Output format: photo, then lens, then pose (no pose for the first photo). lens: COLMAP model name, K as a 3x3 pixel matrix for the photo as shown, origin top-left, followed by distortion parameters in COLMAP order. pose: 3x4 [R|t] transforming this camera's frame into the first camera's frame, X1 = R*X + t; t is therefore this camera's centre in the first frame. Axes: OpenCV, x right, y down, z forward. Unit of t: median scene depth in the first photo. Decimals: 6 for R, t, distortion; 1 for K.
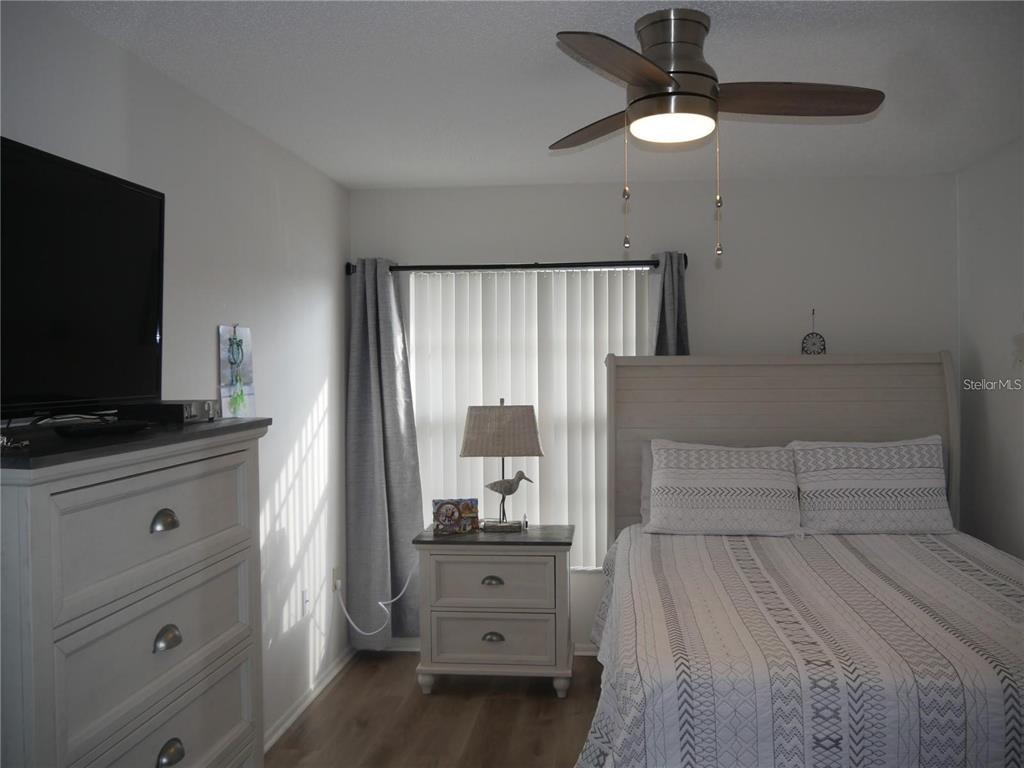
lens RADIAL K [[871.5, 0, 509.7], [0, 871.5, 385.0], [0, 0, 1]] dist [-0.051547, 0.037570]
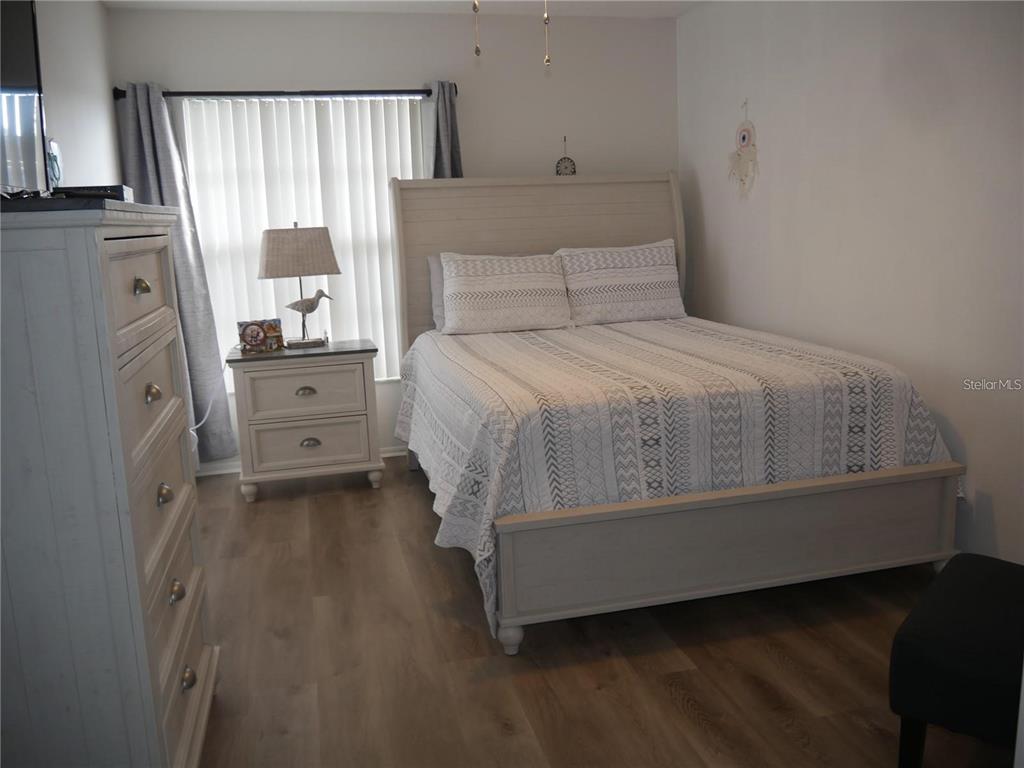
lens RADIAL K [[871.5, 0, 508.8], [0, 871.5, 377.9], [0, 0, 1]] dist [-0.051547, 0.037570]
pose [[0.936639, -0.088420, 0.338952, -0.146970], [0.036929, 0.987151, 0.155463, 0.050656], [-0.348343, -0.133096, 0.927870, -0.083735]]
